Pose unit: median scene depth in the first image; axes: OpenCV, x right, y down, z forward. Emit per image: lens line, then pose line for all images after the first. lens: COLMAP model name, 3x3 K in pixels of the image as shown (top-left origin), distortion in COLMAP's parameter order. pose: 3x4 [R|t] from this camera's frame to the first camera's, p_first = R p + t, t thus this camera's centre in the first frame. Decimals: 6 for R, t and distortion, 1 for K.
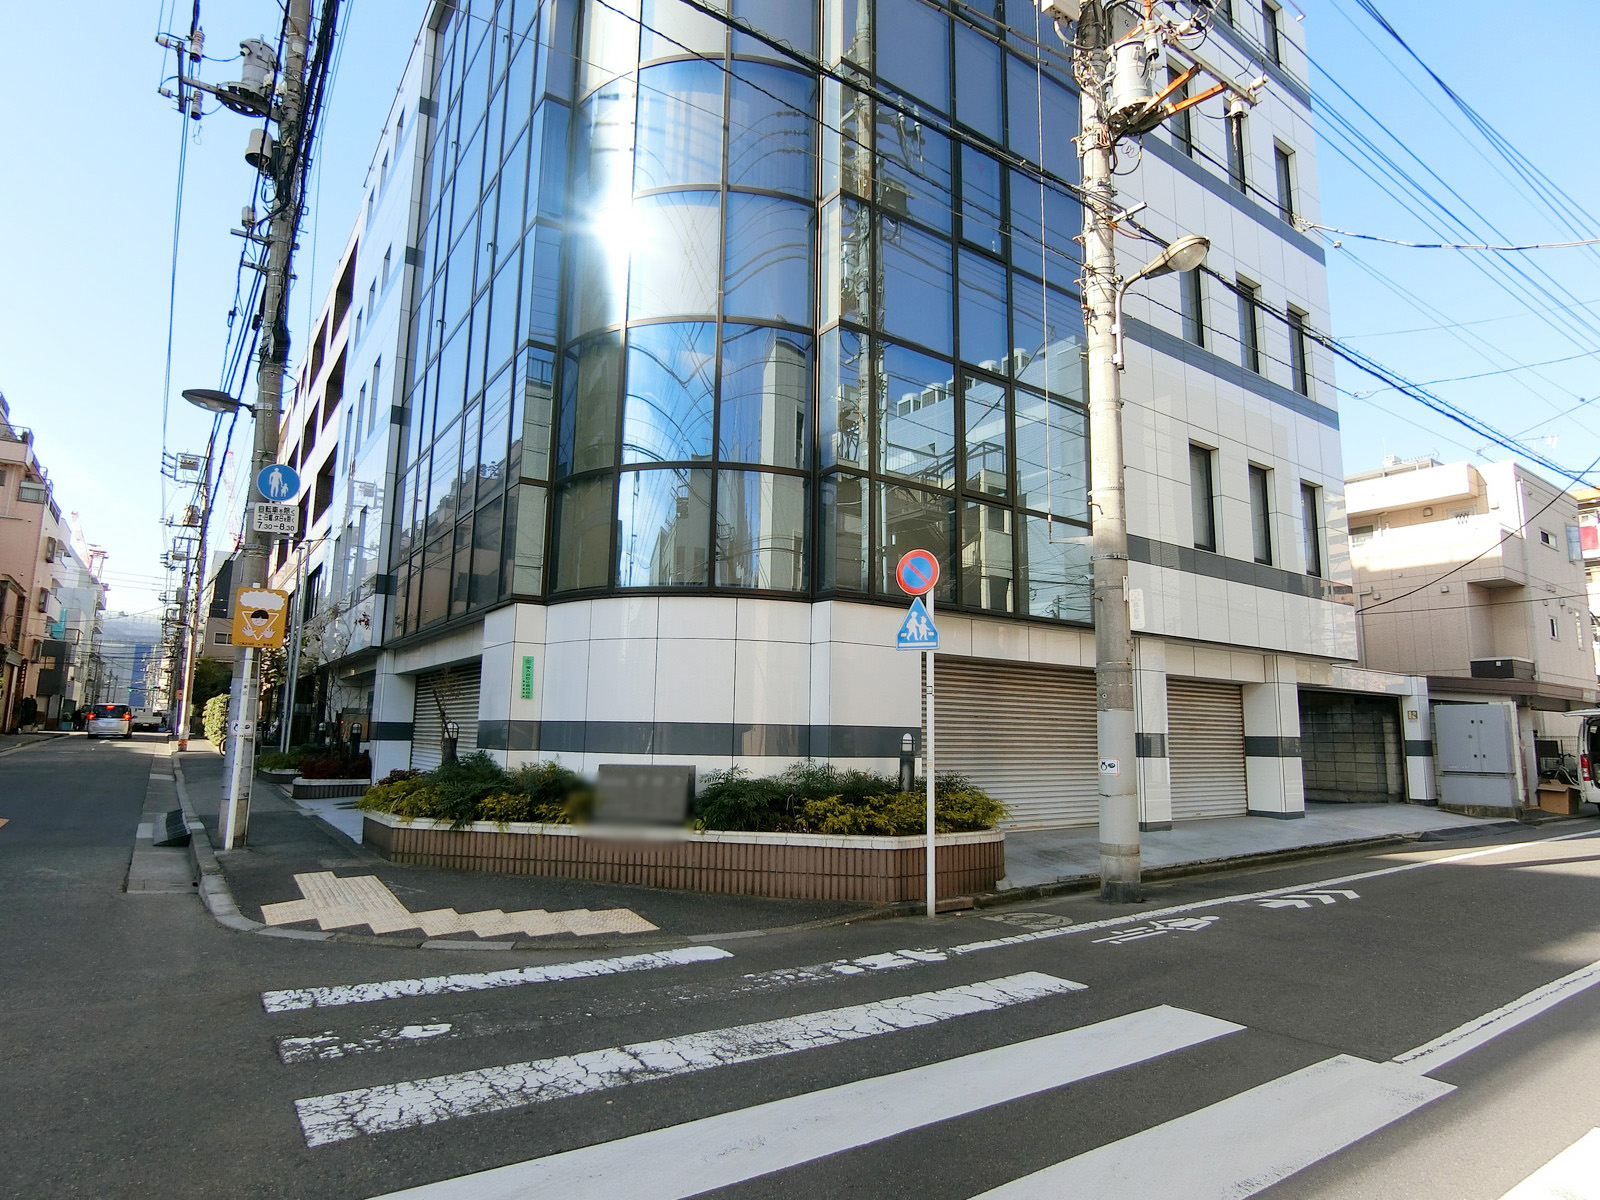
lens RADIAL K [[903.4, 0, 800.0], [0, 903.4, 600.0], [0, 0, 1]] dist [-0.019669, 0.000213]
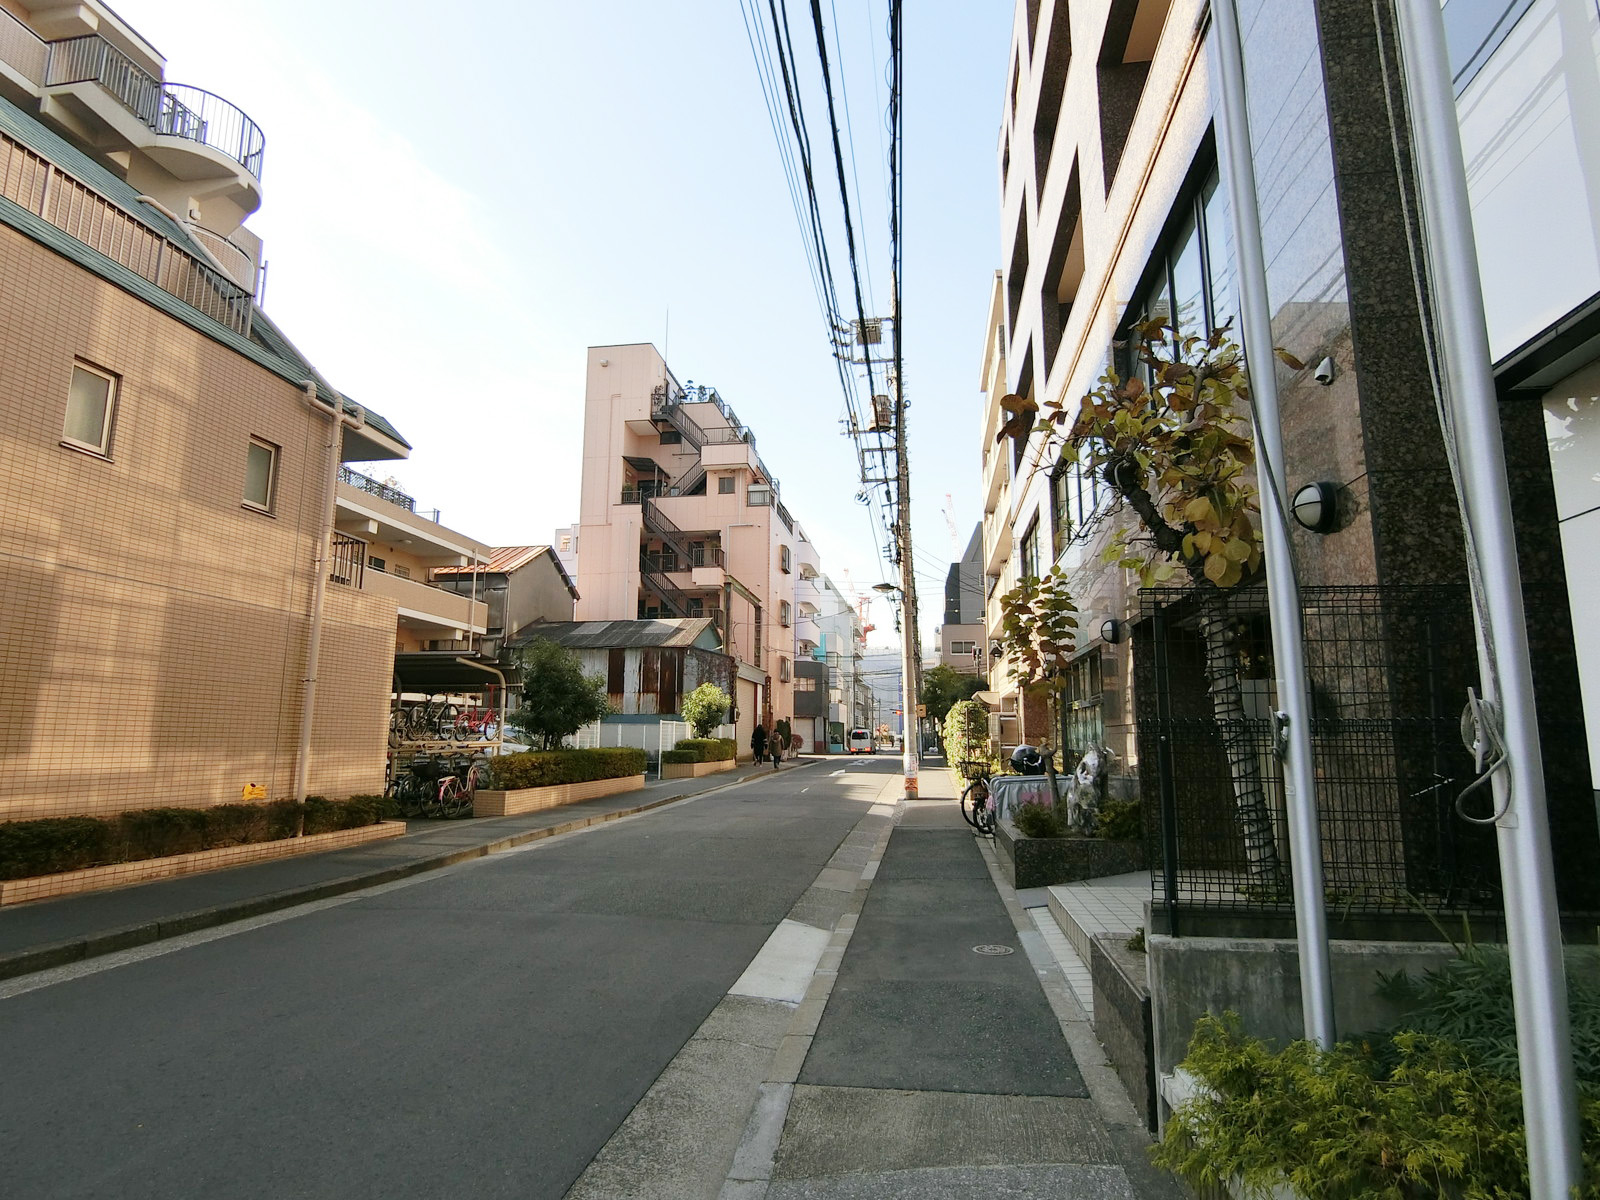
lens RADIAL K [[903.4, 0, 800.0], [0, 903.4, 600.0], [0, 0, 1]] dist [-0.019669, 0.000213]
pose [[0.726060, -0.119973, -0.677085, -0.209127], [0.109142, 0.992286, -0.058788, 0.044379], [0.678915, -0.031214, 0.733553, 0.334269]]
